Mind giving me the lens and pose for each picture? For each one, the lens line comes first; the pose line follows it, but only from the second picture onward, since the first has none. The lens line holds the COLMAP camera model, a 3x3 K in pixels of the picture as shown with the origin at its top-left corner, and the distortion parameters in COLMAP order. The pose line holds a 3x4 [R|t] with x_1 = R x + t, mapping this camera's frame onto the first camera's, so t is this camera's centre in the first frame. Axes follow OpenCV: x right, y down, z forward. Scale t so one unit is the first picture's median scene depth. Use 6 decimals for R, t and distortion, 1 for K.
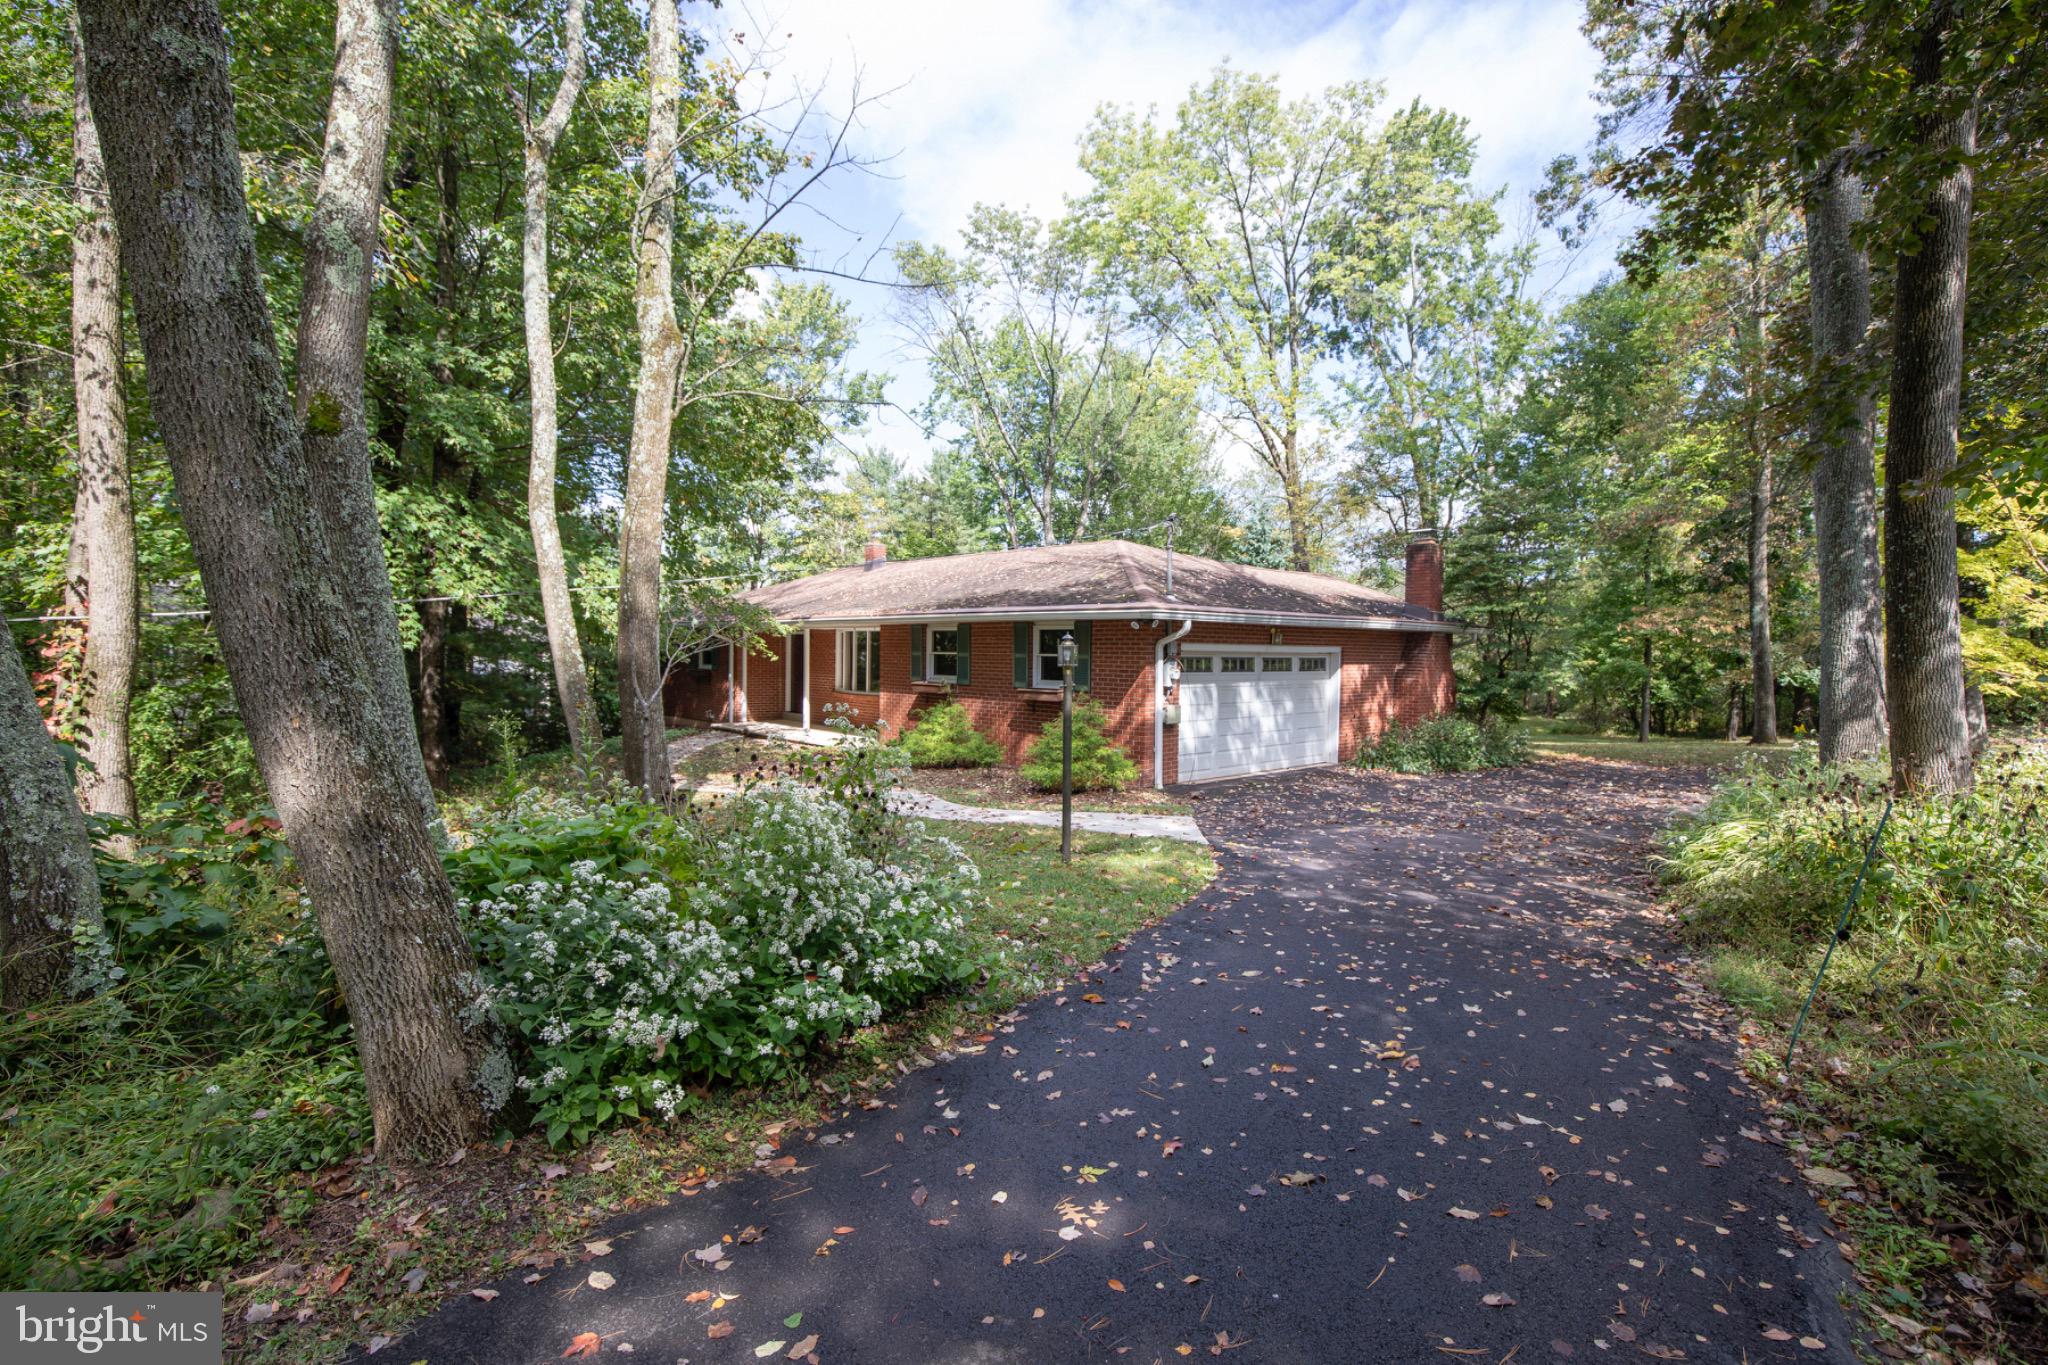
lens RADIAL K [[949.9, 0, 1015.8], [0, 949.9, 670.4], [0, 0, 1]] dist [-0.026116, 0.000123]
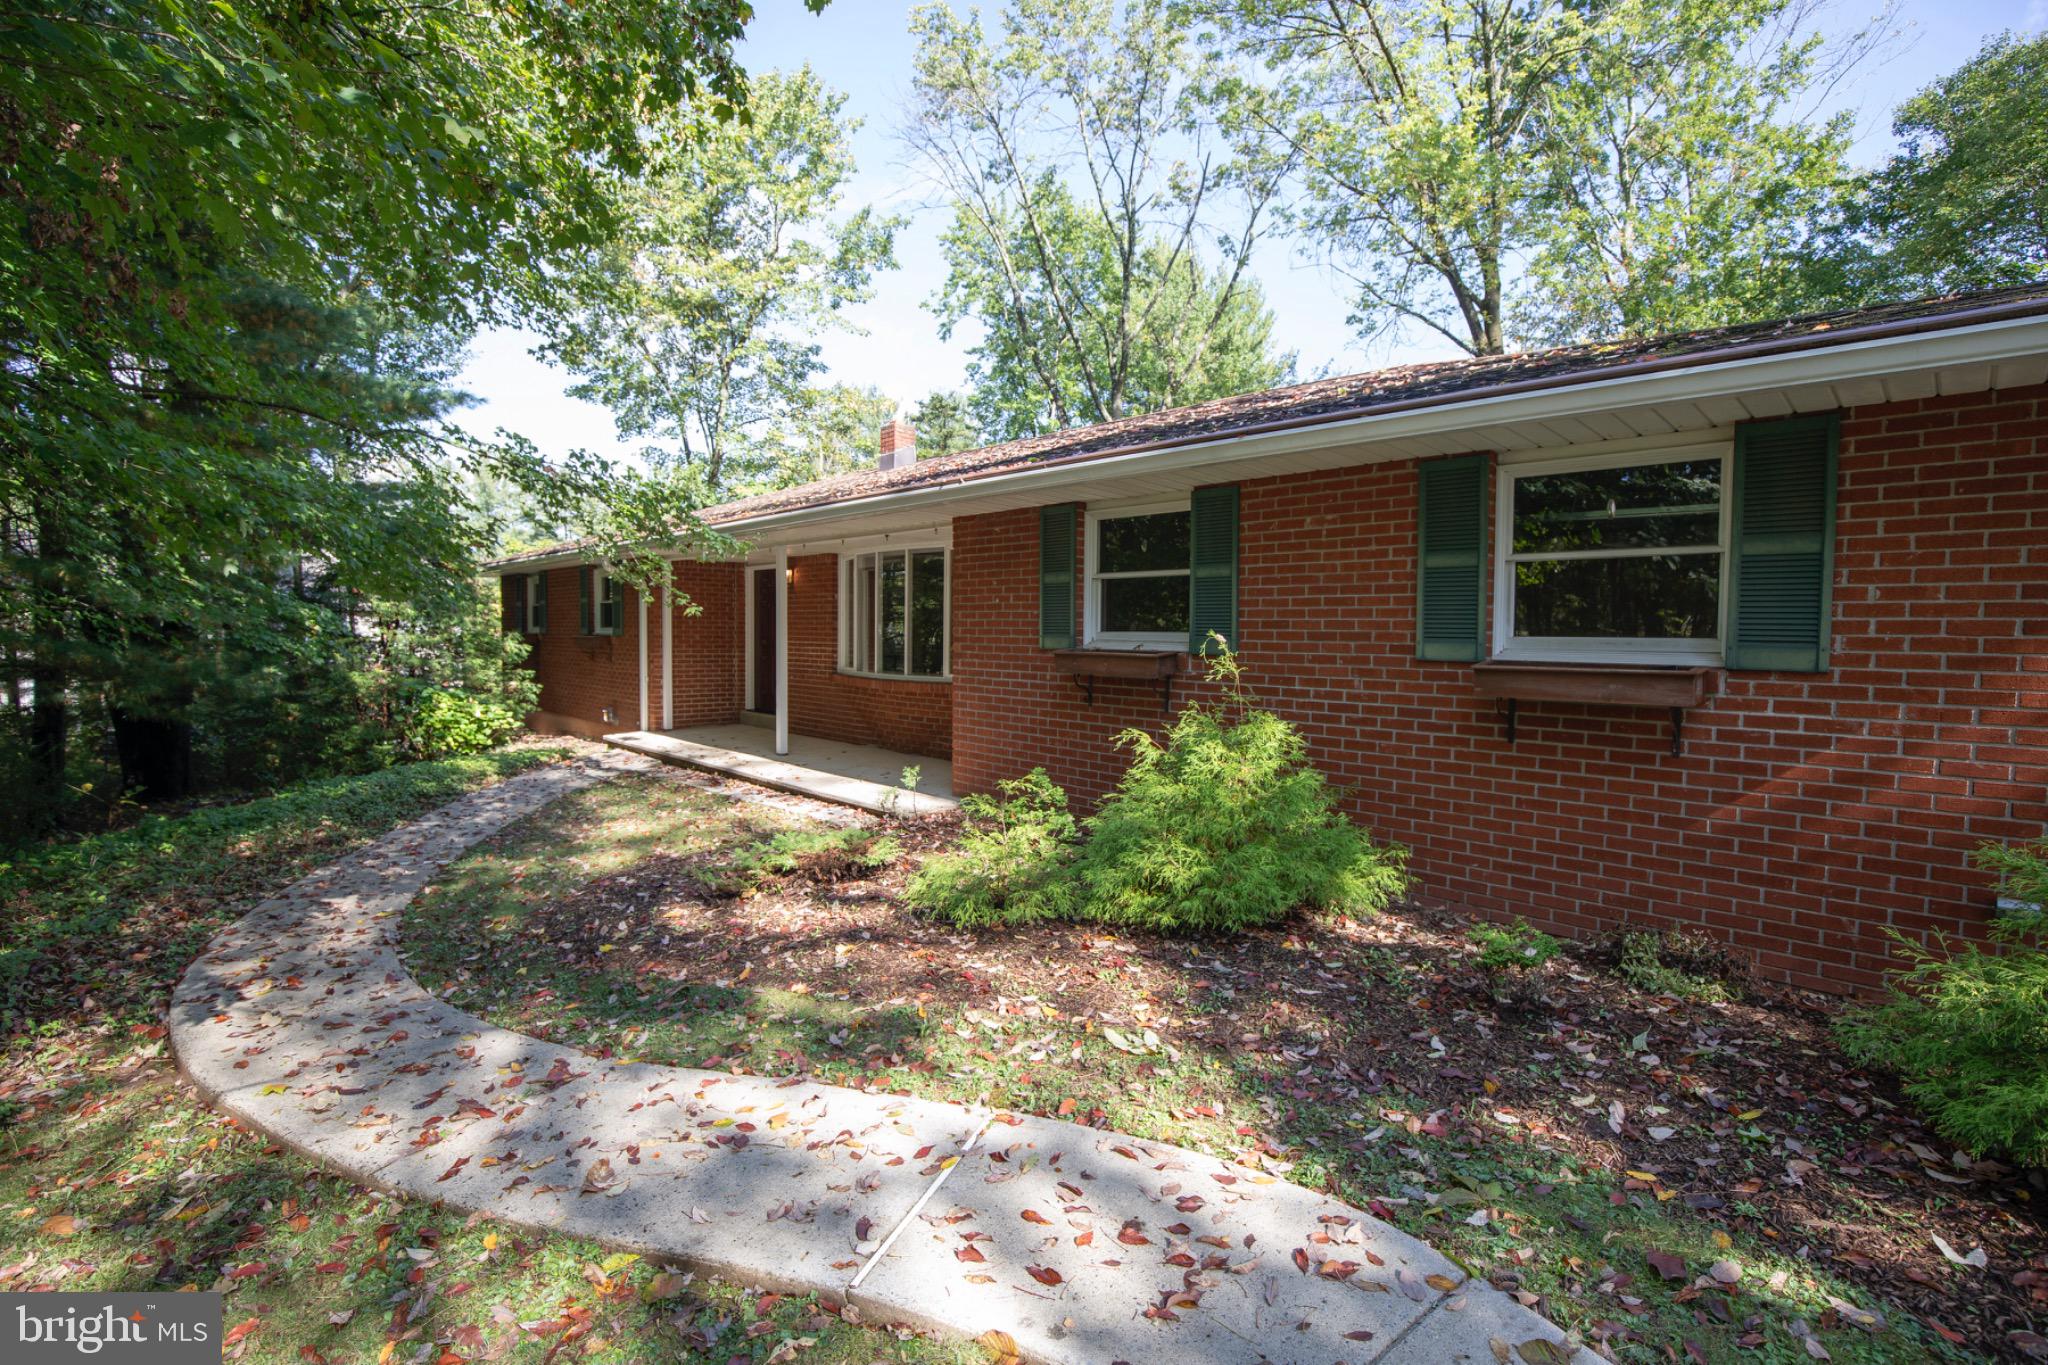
lens RADIAL K [[949.9, 0, 1015.8], [0, 949.9, 670.4], [0, 0, 1]] dist [-0.026116, 0.000123]
pose [[0.999753, -0.004811, 0.021710, -0.077268], [0.004400, 0.999812, 0.018900, 0.008099], [-0.021797, -0.018800, 0.999586, 0.351035]]
